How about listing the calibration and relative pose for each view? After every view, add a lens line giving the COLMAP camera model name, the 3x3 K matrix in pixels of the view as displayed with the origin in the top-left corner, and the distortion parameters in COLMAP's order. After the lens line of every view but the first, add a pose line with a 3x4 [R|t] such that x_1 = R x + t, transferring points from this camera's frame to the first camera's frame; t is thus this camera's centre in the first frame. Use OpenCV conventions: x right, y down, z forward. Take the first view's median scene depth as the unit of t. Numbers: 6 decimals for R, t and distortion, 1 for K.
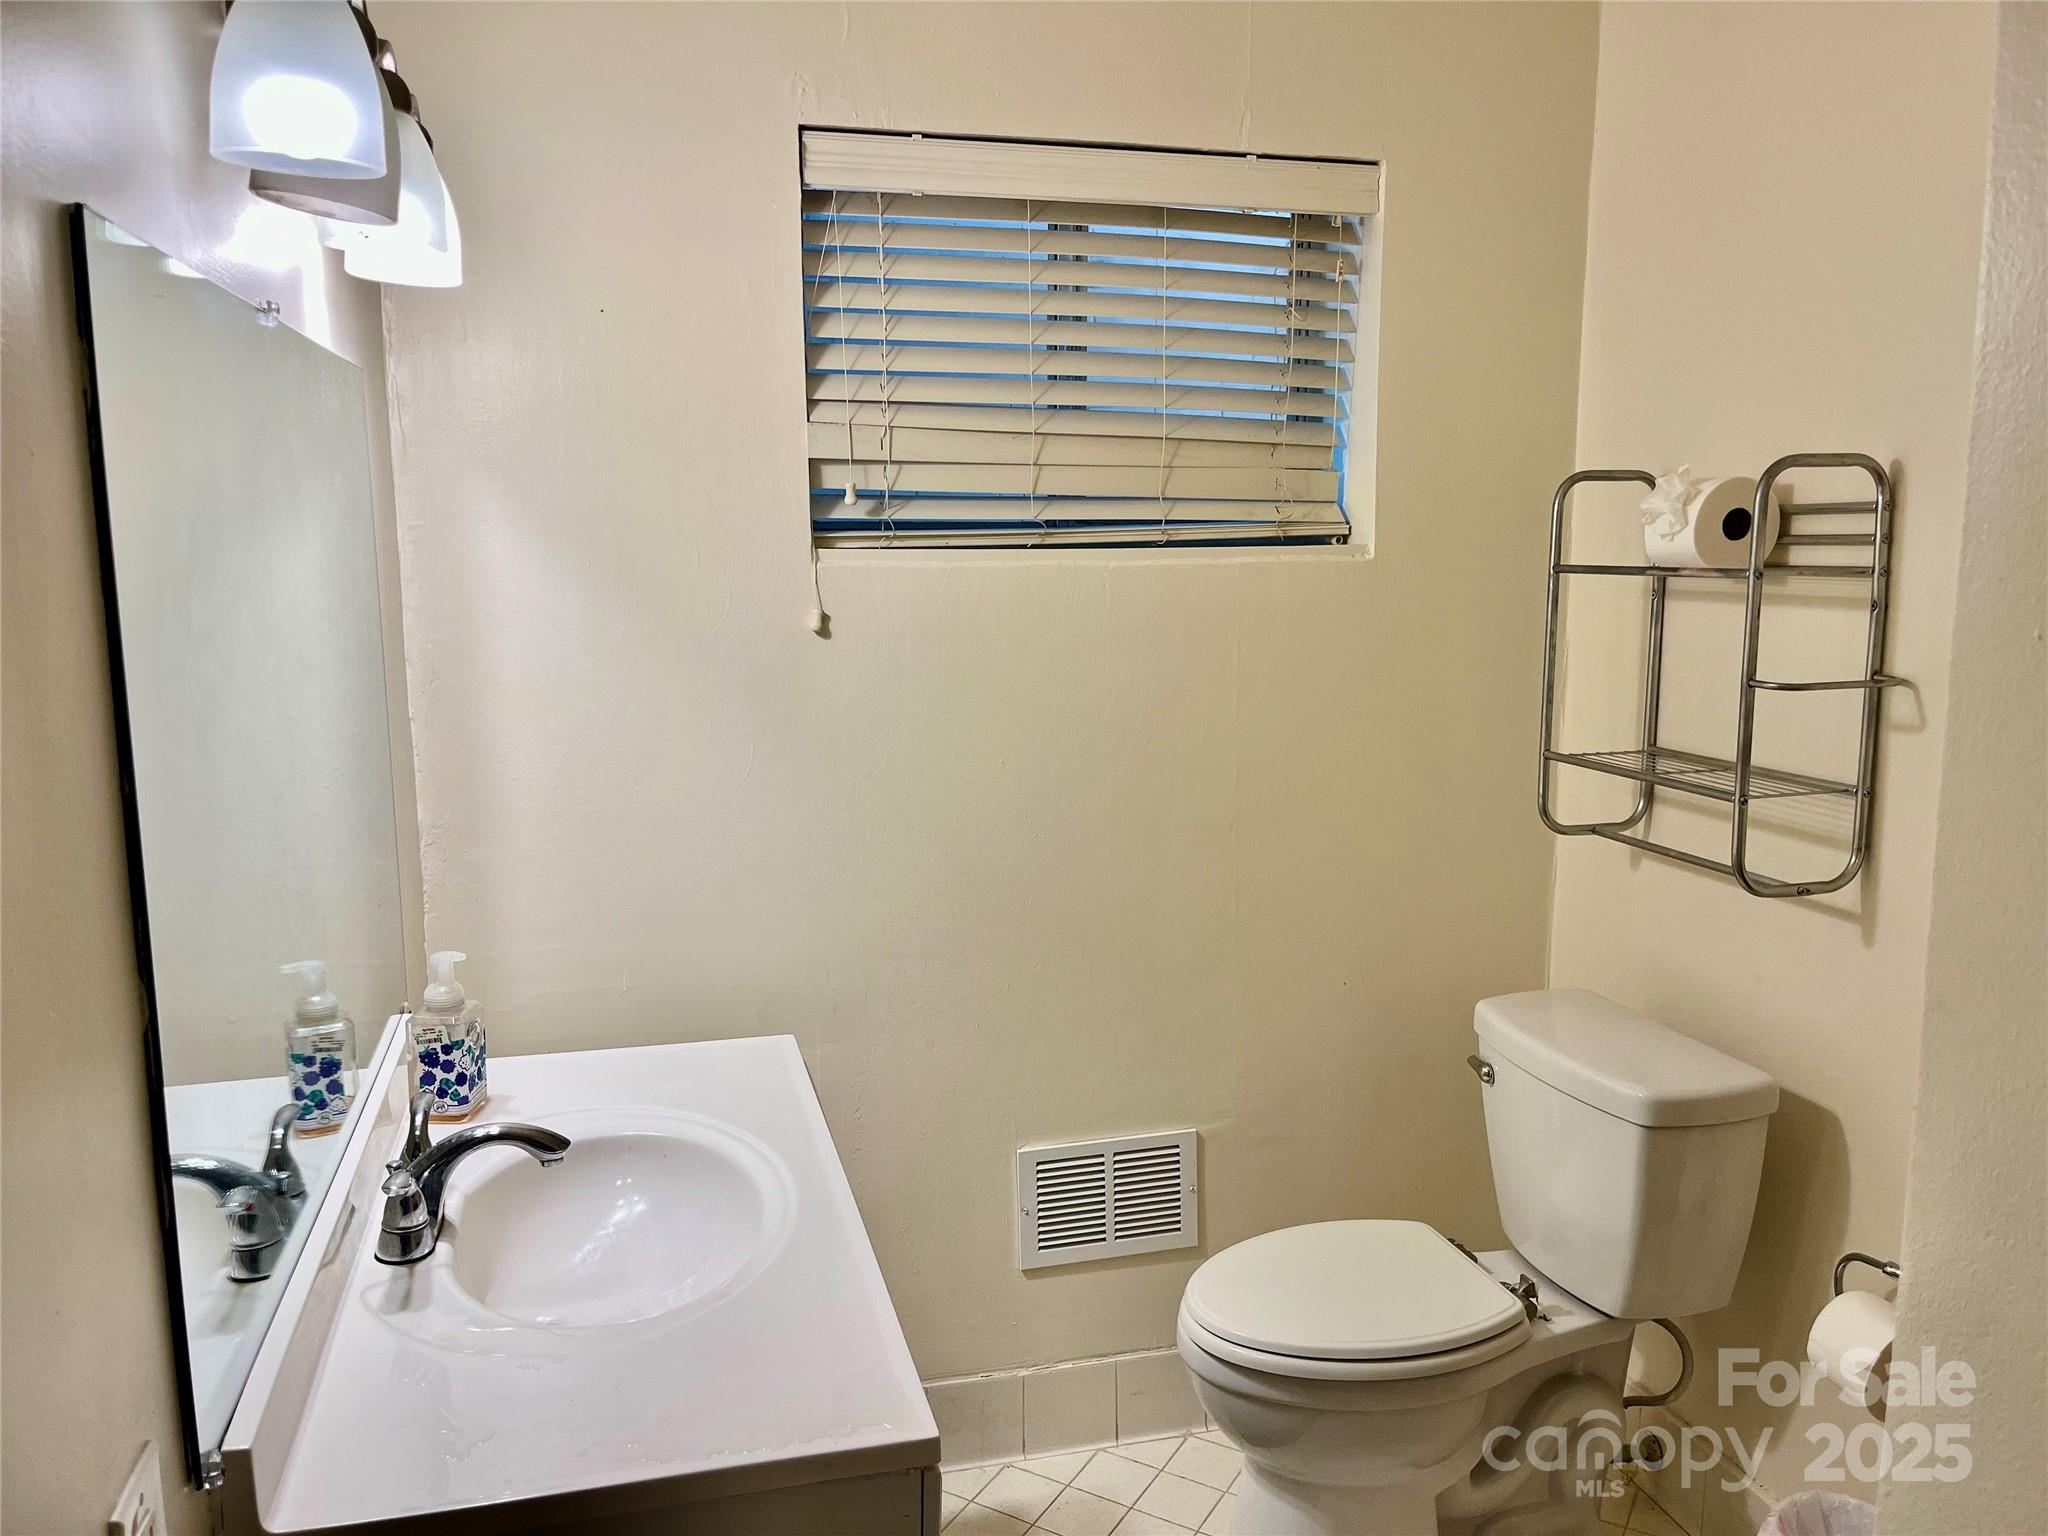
lens RADIAL K [[1559.6, 0, 1027.3], [0, 1559.6, 781.8], [0, 0, 1]] dist [0.044913, -0.088768]
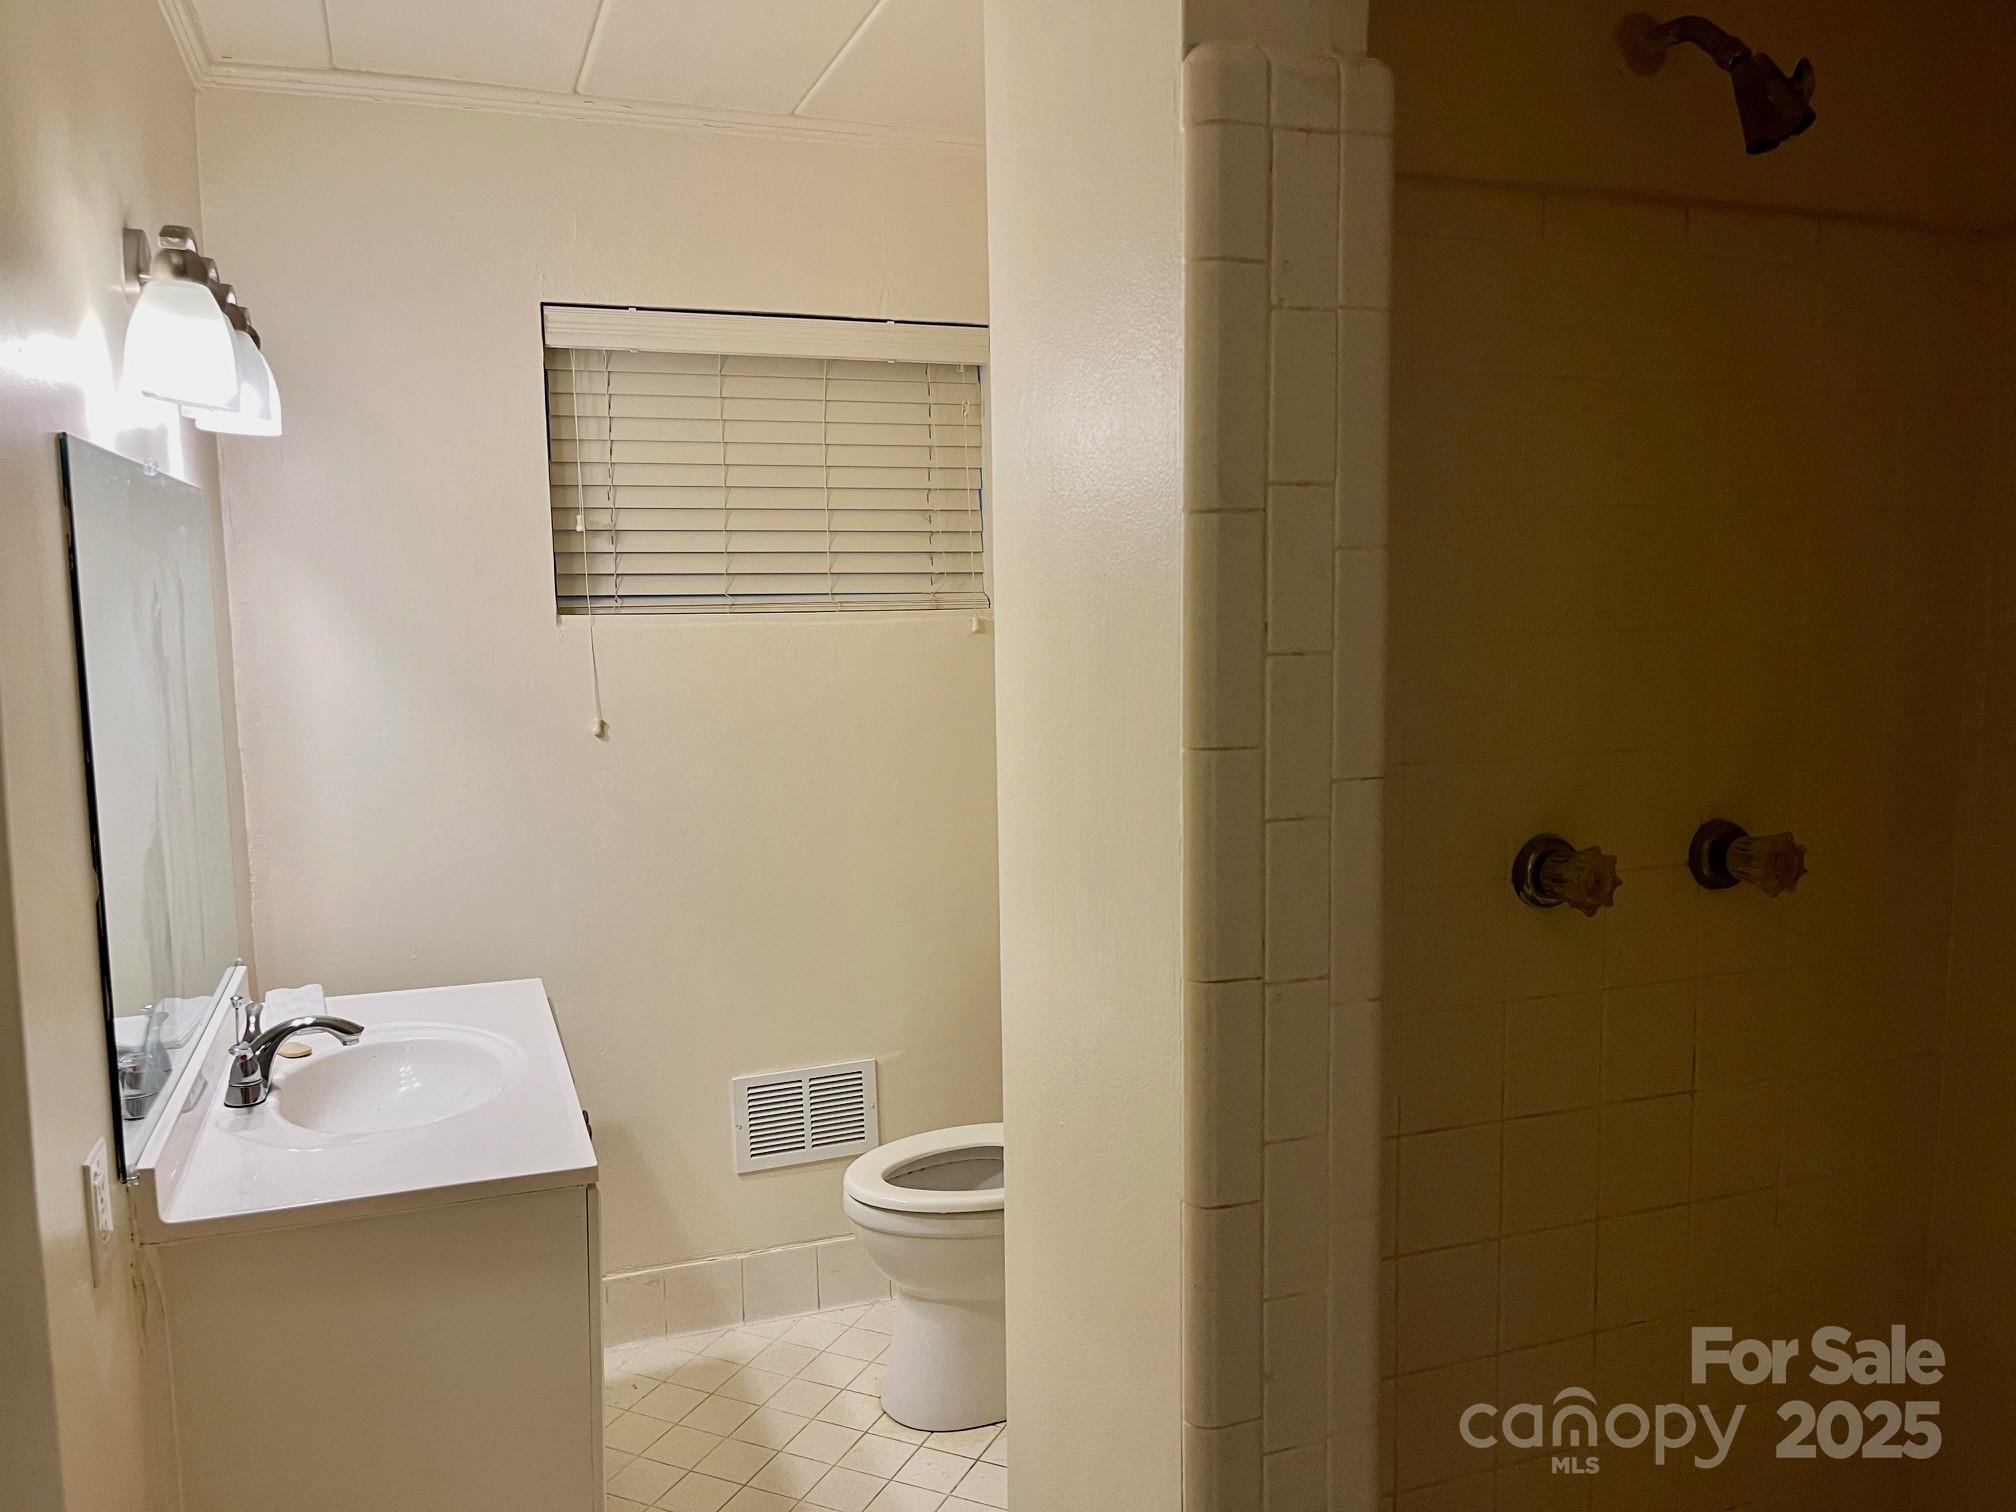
lens RADIAL K [[1535.2, 0, 1011.3], [0, 1535.2, 769.6], [0, 0, 1]] dist [0.044913, -0.088768]
pose [[0.994663, -0.021662, 0.100879, 0.123809], [0.026150, 0.998716, -0.043384, 0.052819], [-0.099809, 0.045791, 0.993952, -0.365399]]
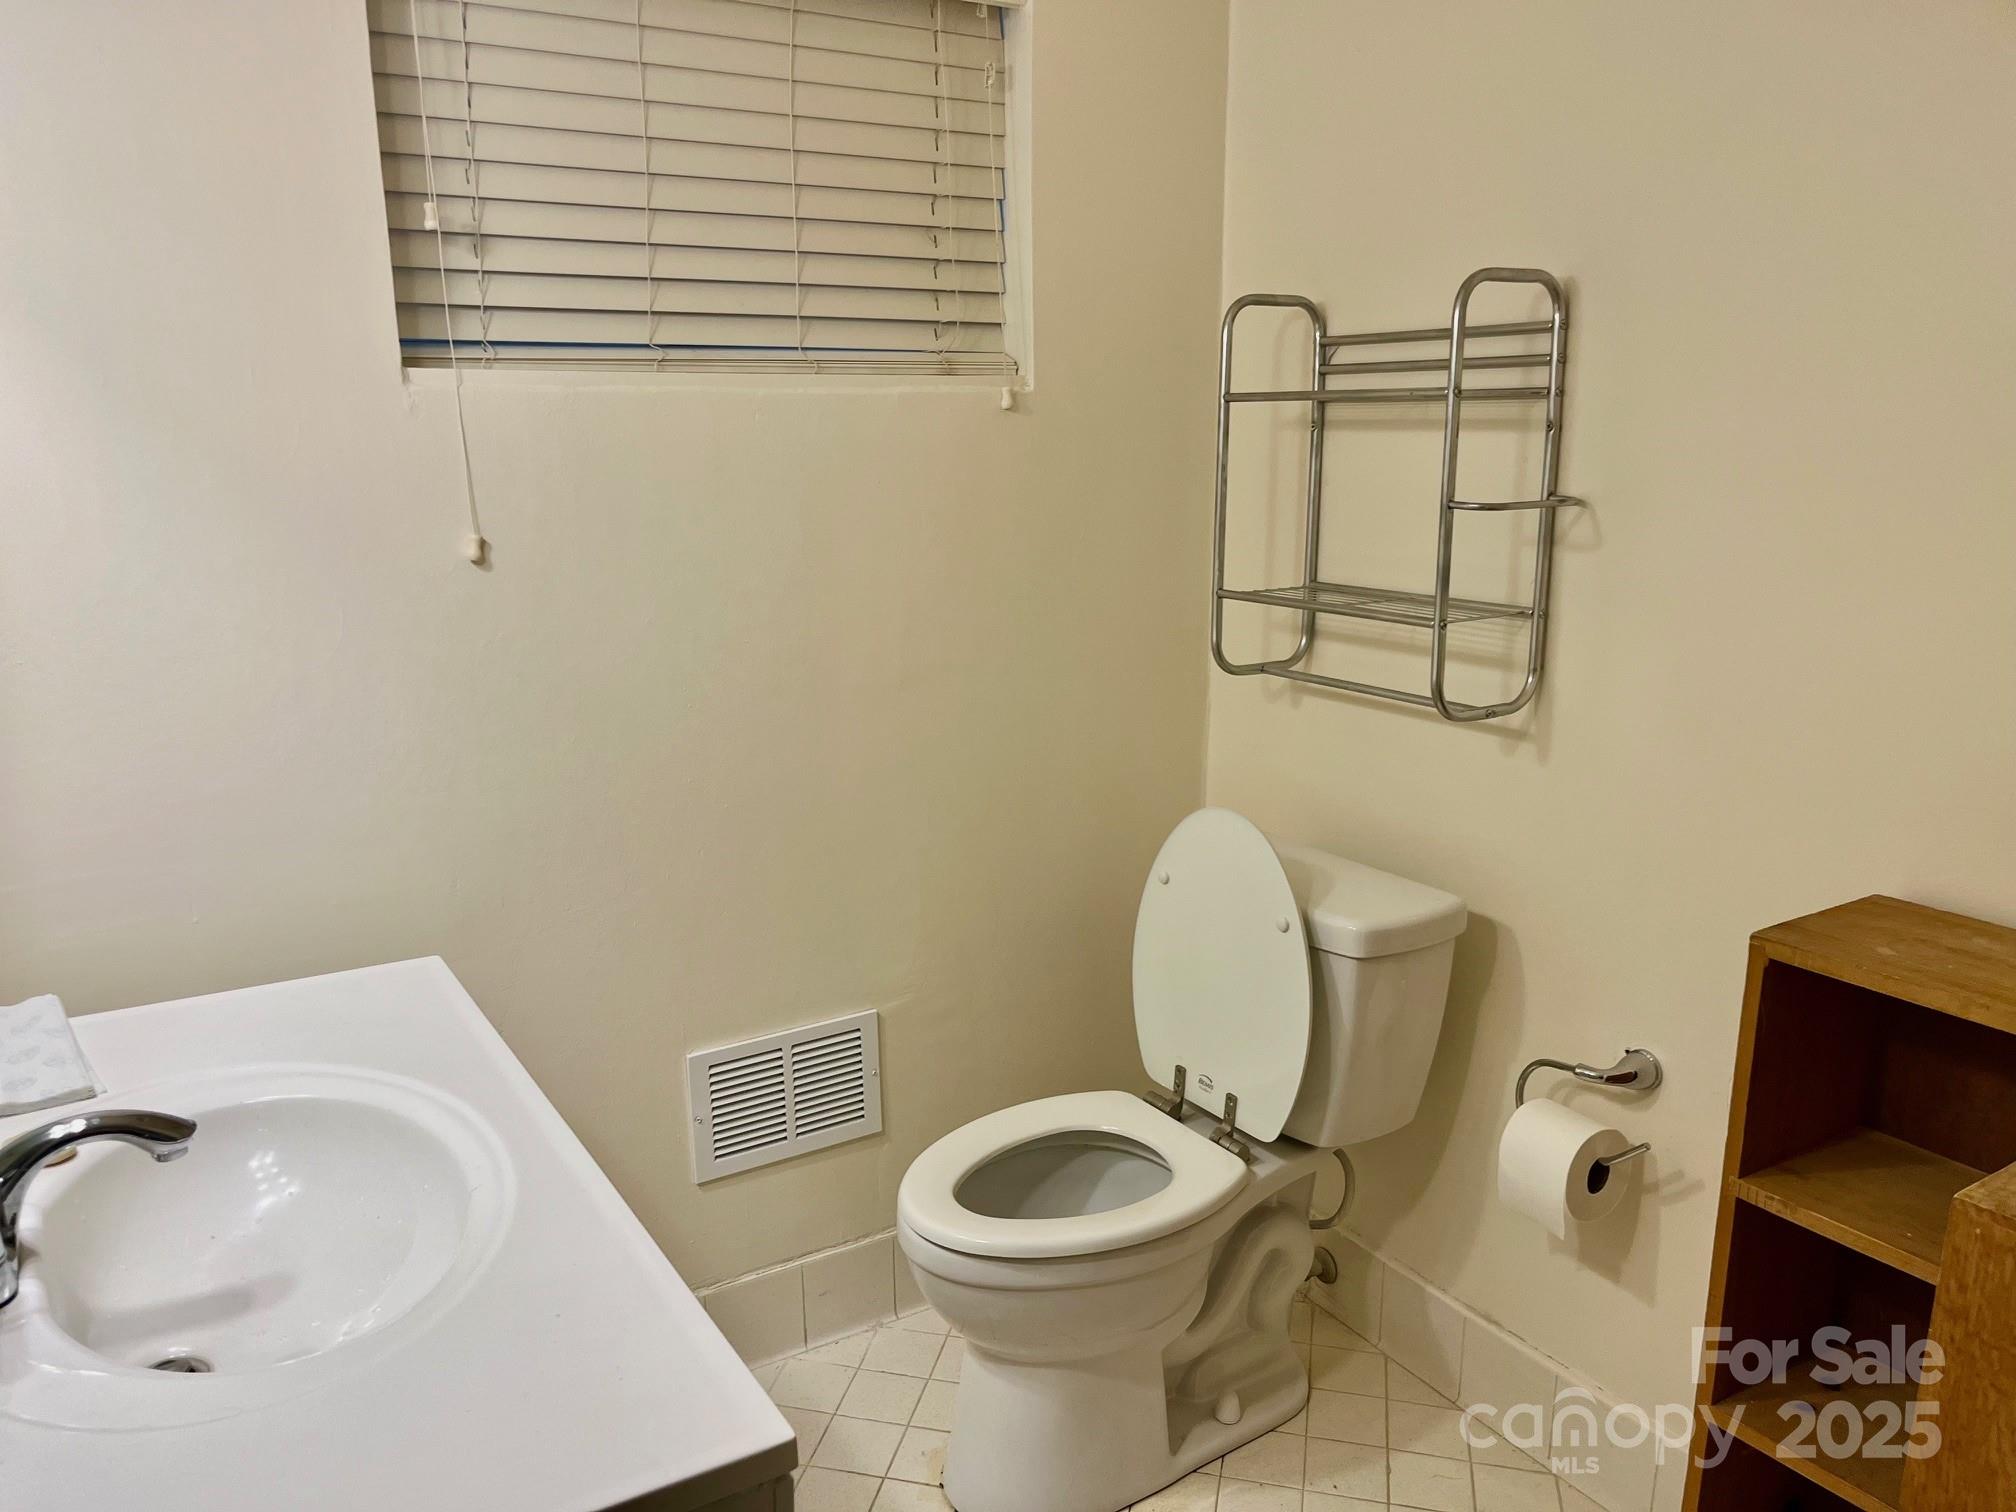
lens RADIAL K [[1535.2, 0, 1011.3], [0, 1535.2, 769.6], [0, 0, 1]] dist [0.044913, -0.088768]
pose [[0.956704, -0.066501, 0.283362, -0.083958], [0.045811, 0.995819, 0.079036, 0.012717], [-0.287434, -0.062633, 0.955751, 0.134937]]
